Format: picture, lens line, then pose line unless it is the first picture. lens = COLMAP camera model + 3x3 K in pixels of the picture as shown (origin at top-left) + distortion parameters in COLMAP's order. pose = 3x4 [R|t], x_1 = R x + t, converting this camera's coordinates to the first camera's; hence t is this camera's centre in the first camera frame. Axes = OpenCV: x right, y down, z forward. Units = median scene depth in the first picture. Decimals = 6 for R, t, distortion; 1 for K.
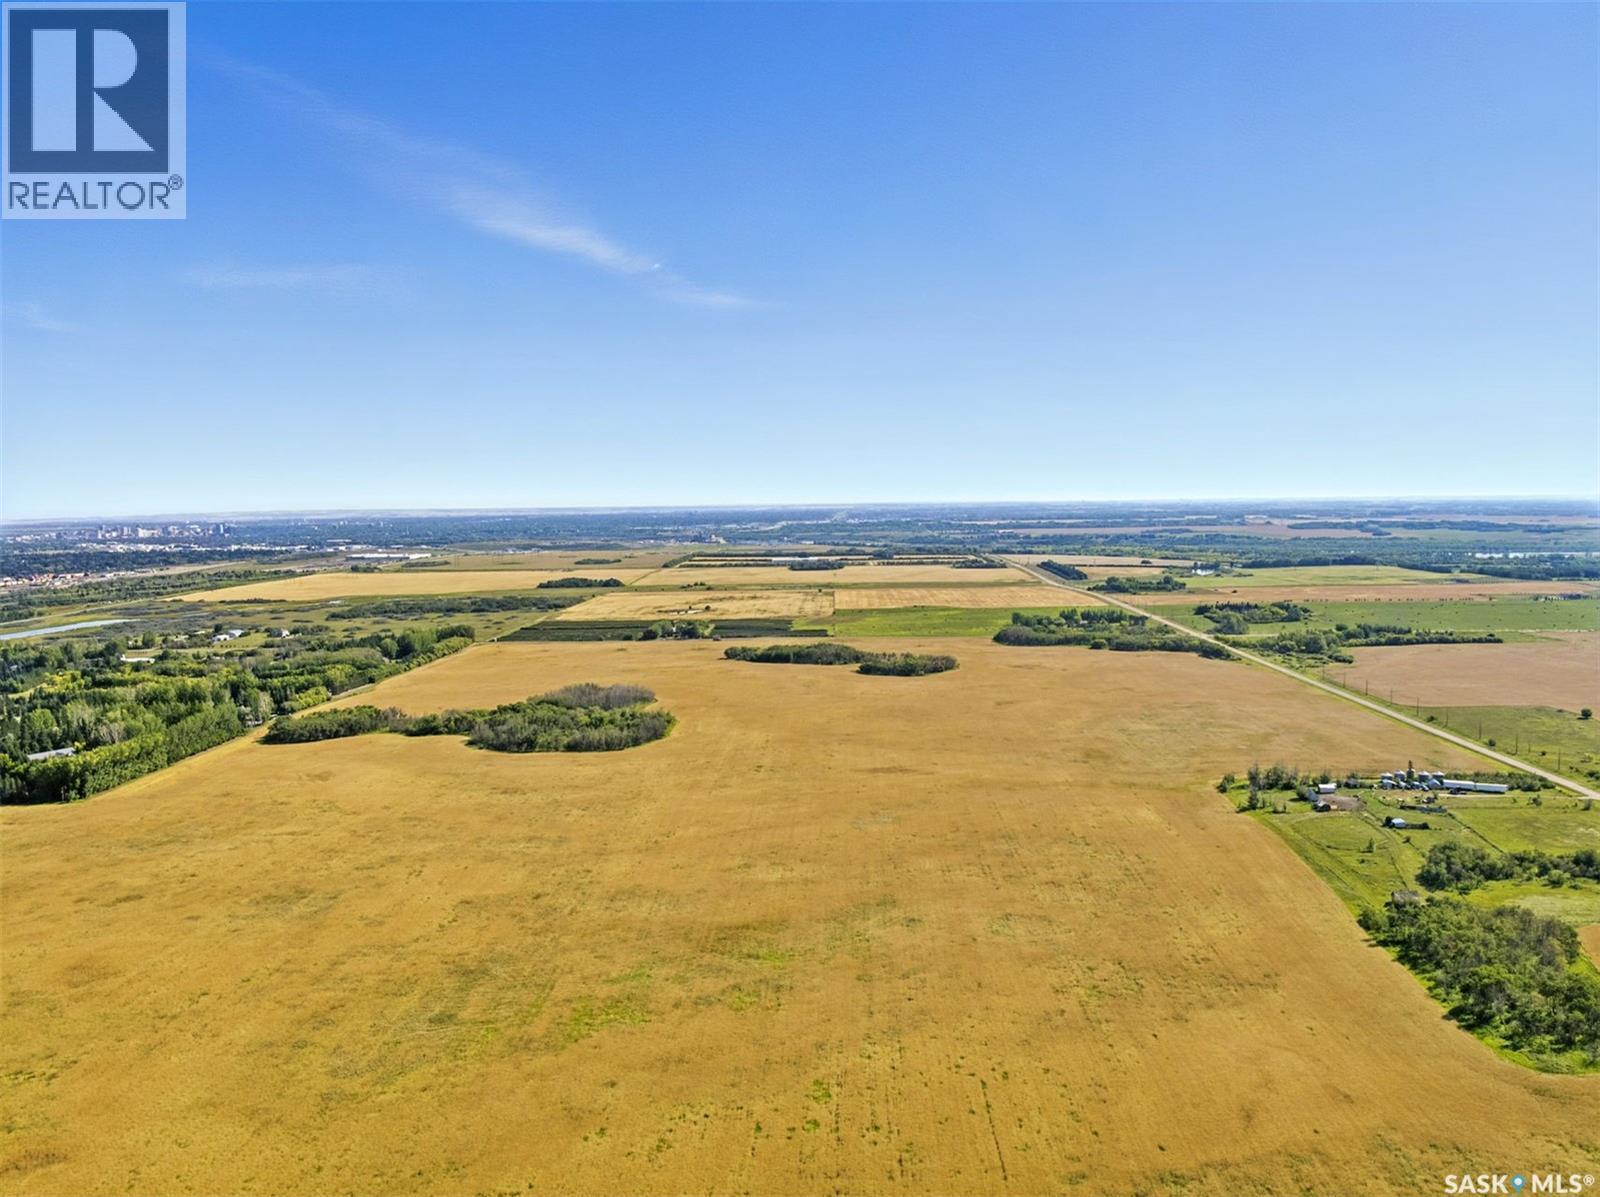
lens RADIAL K [[1386.3, 0, 811.7], [0, 1386.3, 592.8], [0, 0, 1]] dist [-0.001749, 0.008910]
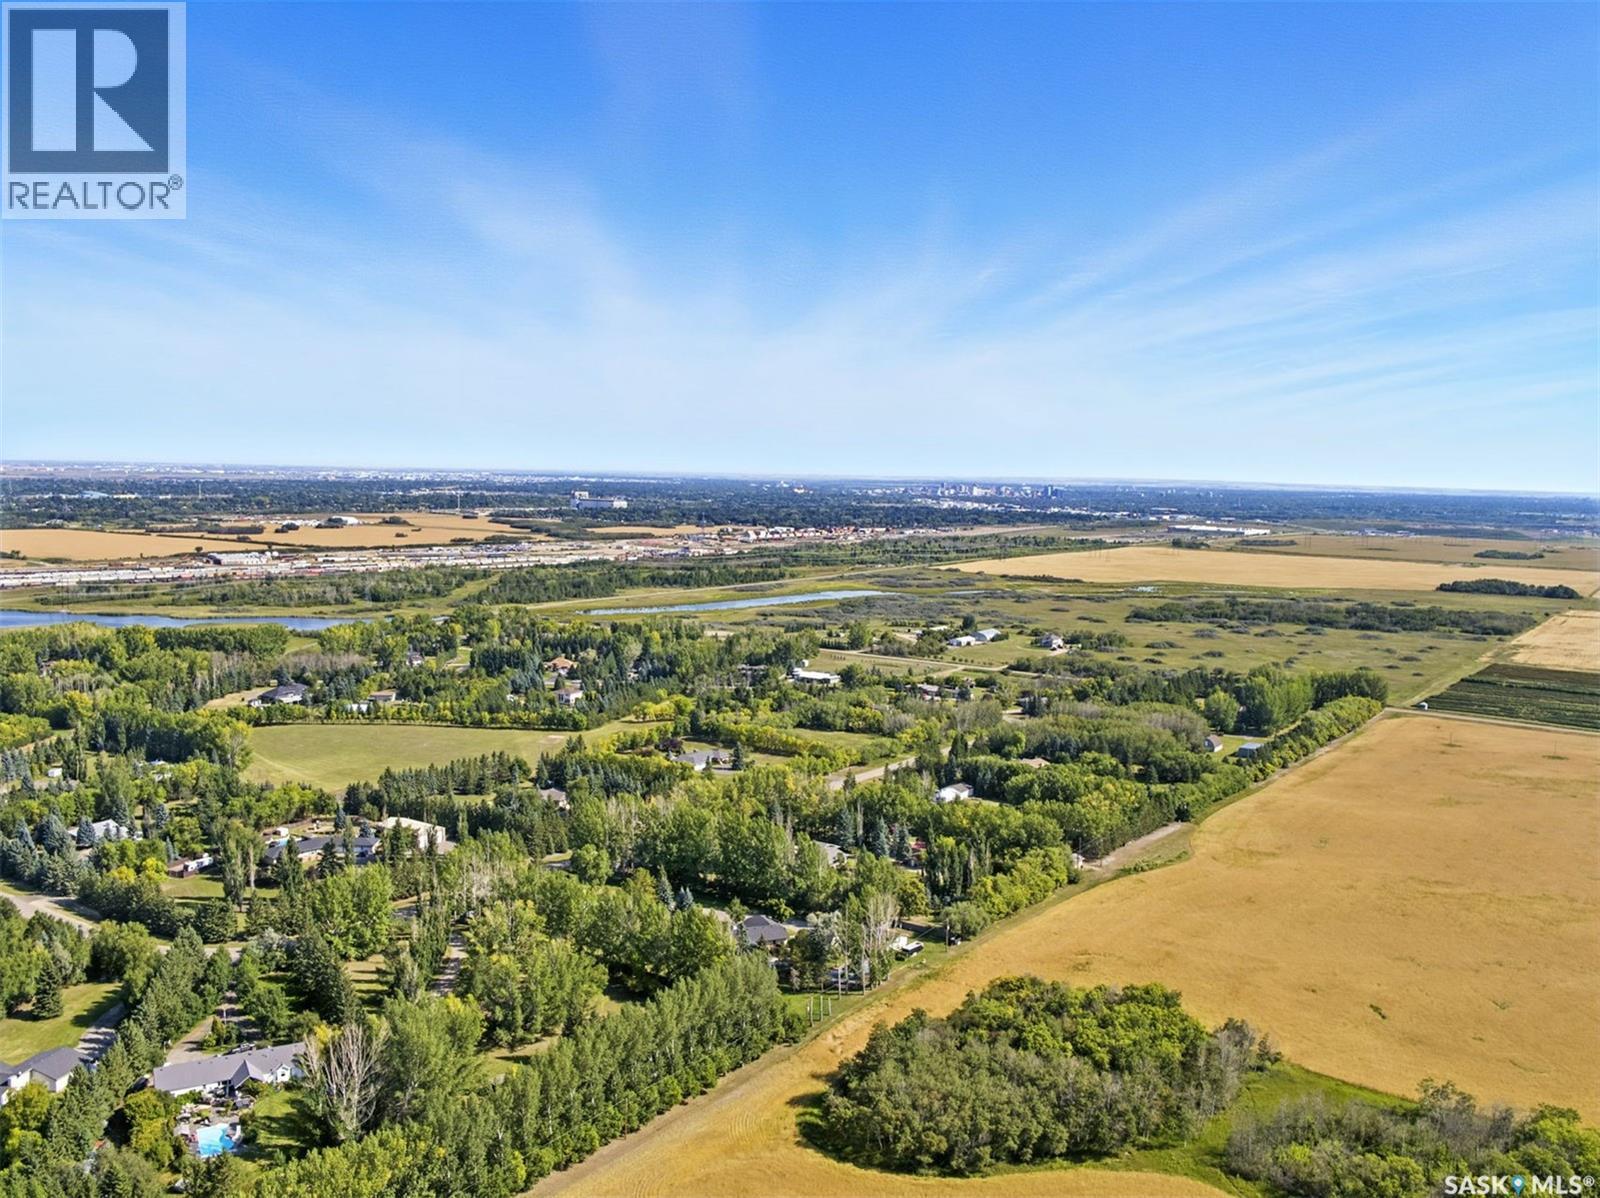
lens RADIAL K [[1386.3, 0, 809.8], [0, 1386.3, 600.7], [0, 0, 1]] dist [-0.001749, 0.008910]
pose [[0.835053, 0.088496, -0.543006, -0.095578], [-0.075038, 0.996075, 0.046939, -0.008231], [0.545029, 0.001550, 0.838416, 0.295404]]
